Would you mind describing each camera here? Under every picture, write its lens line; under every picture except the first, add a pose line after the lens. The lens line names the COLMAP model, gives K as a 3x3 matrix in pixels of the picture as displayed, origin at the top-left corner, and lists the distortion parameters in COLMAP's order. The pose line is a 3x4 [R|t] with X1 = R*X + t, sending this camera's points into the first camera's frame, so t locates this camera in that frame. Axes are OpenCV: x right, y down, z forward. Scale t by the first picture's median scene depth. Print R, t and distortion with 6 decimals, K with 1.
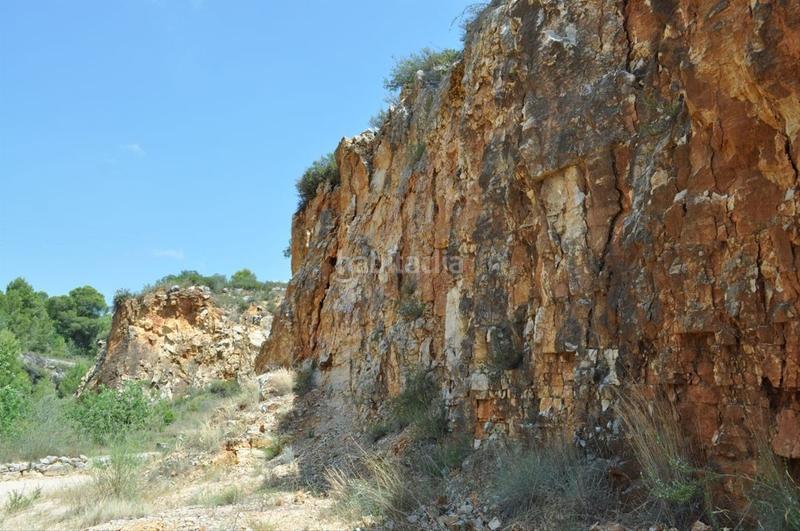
lens RADIAL K [[620.0, 0, 400.7], [0, 620.0, 264.2], [0, 0, 1]] dist [-0.019597, 0.012489]
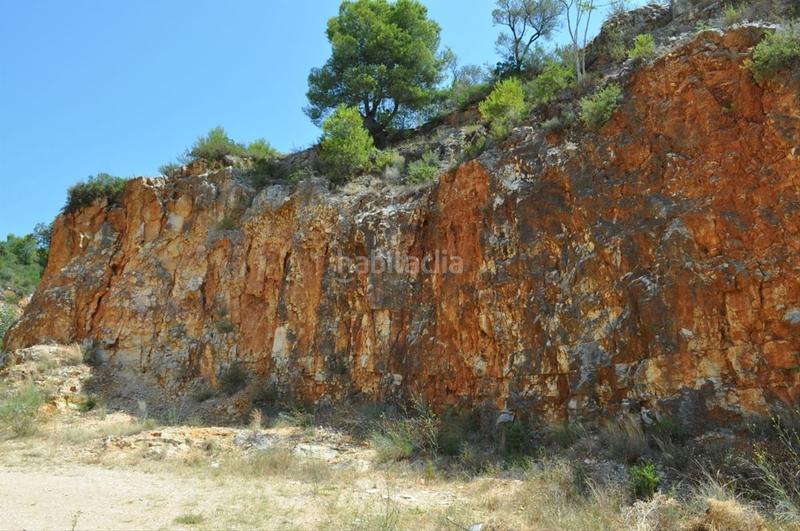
lens RADIAL K [[620.0, 0, 398.8], [0, 620.0, 263.9], [0, 0, 1]] dist [-0.019597, 0.012489]
pose [[0.750895, 0.193280, 0.631505, -0.614787], [-0.209071, 0.976606, -0.050306, -0.090572], [-0.626455, -0.094255, 0.773738, -0.501961]]
